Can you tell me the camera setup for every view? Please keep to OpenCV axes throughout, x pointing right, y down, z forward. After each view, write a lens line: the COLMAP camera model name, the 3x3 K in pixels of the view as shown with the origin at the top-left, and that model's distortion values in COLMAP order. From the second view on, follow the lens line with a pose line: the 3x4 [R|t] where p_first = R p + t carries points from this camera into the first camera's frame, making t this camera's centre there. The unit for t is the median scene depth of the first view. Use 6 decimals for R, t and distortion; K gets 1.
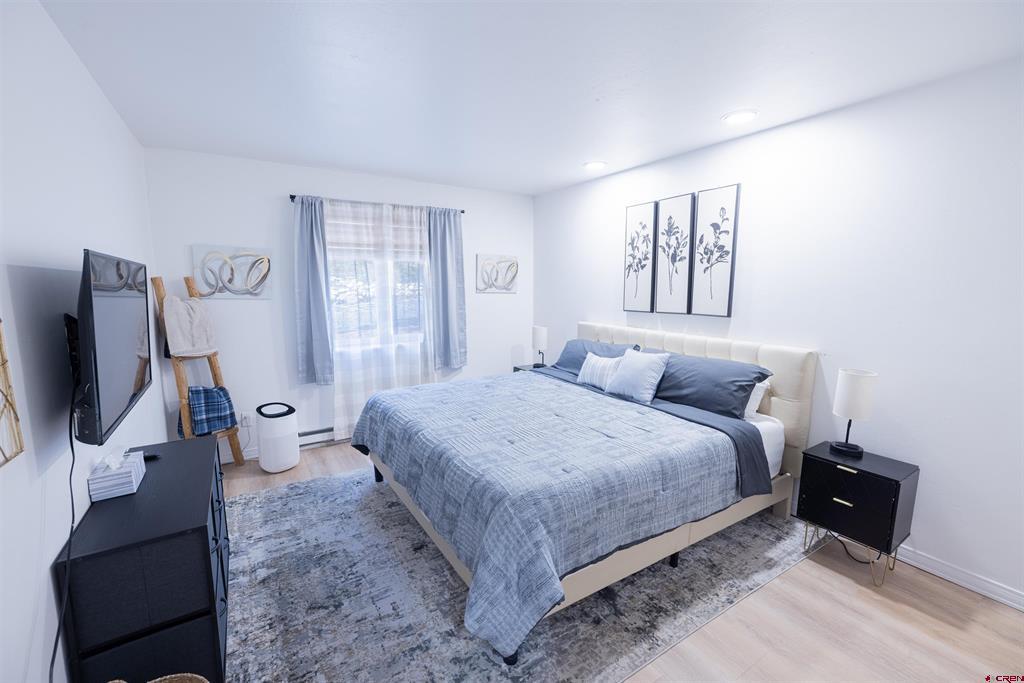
lens RADIAL K [[427.0, 0, 509.6], [0, 427.0, 339.8], [0, 0, 1]] dist [0.000329, 0.000063]
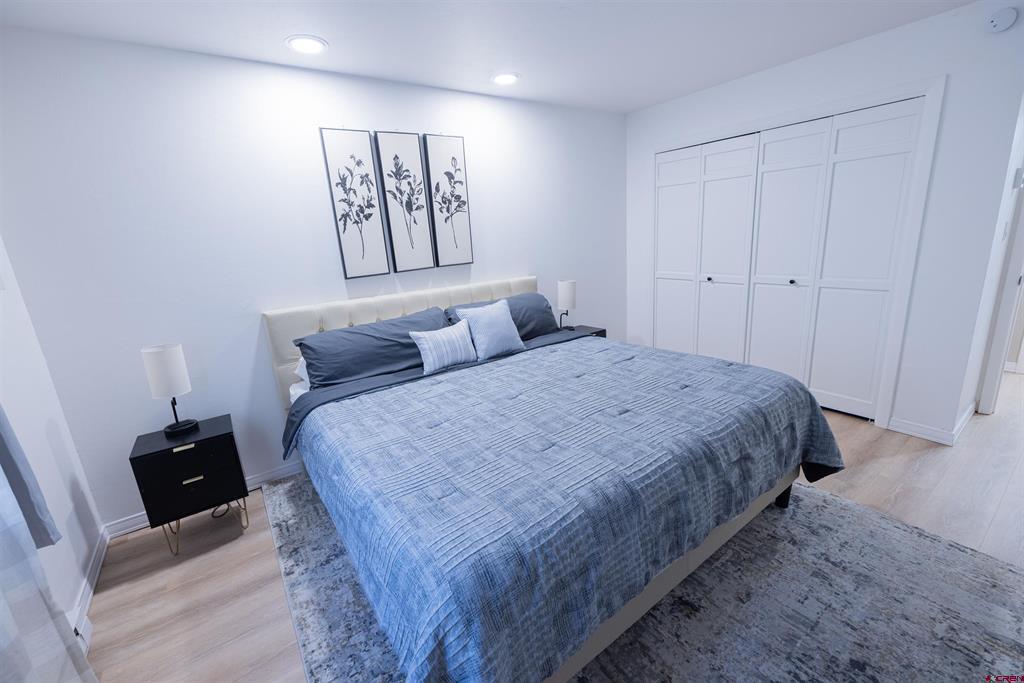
lens RADIAL K [[427.0, 0, 509.6], [0, 427.0, 339.8], [0, 0, 1]] dist [0.000329, 0.000063]
pose [[-0.059082, -0.241930, 0.968493, -0.568298], [0.197977, 0.948077, 0.248908, -0.113489], [-0.978425, 0.206445, -0.008118, 0.898013]]
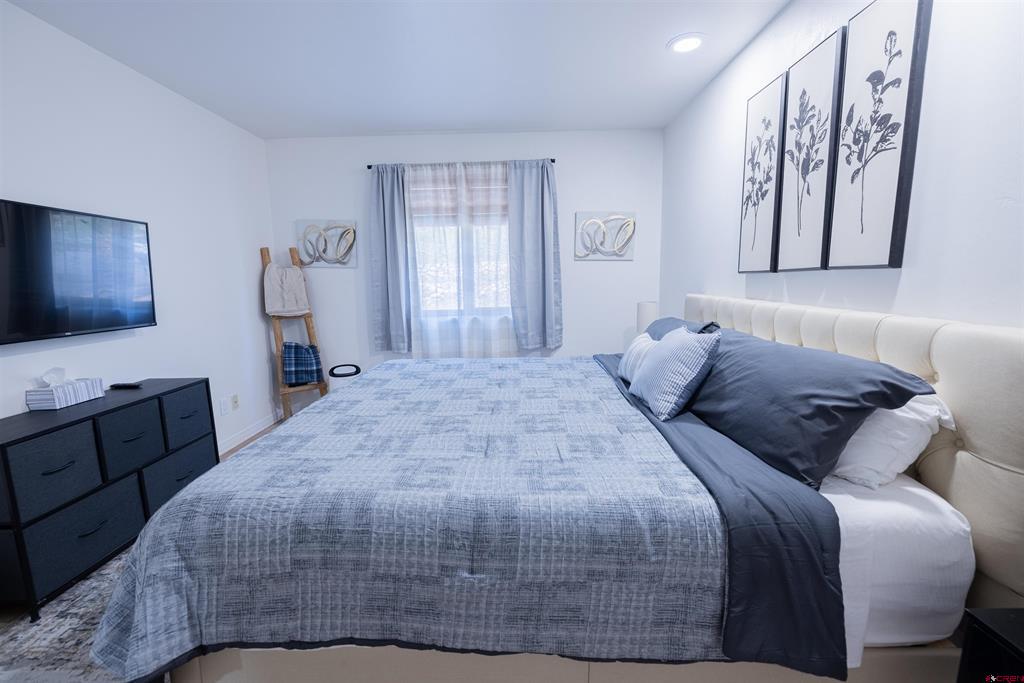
lens RADIAL K [[427.0, 0, 509.6], [0, 427.0, 339.8], [0, 0, 1]] dist [0.000329, 0.000063]
pose [[0.835673, 0.063726, -0.545517, 0.396284], [-0.055043, 0.997963, 0.032261, 0.032358], [0.546462, 0.003067, 0.837478, 0.354094]]
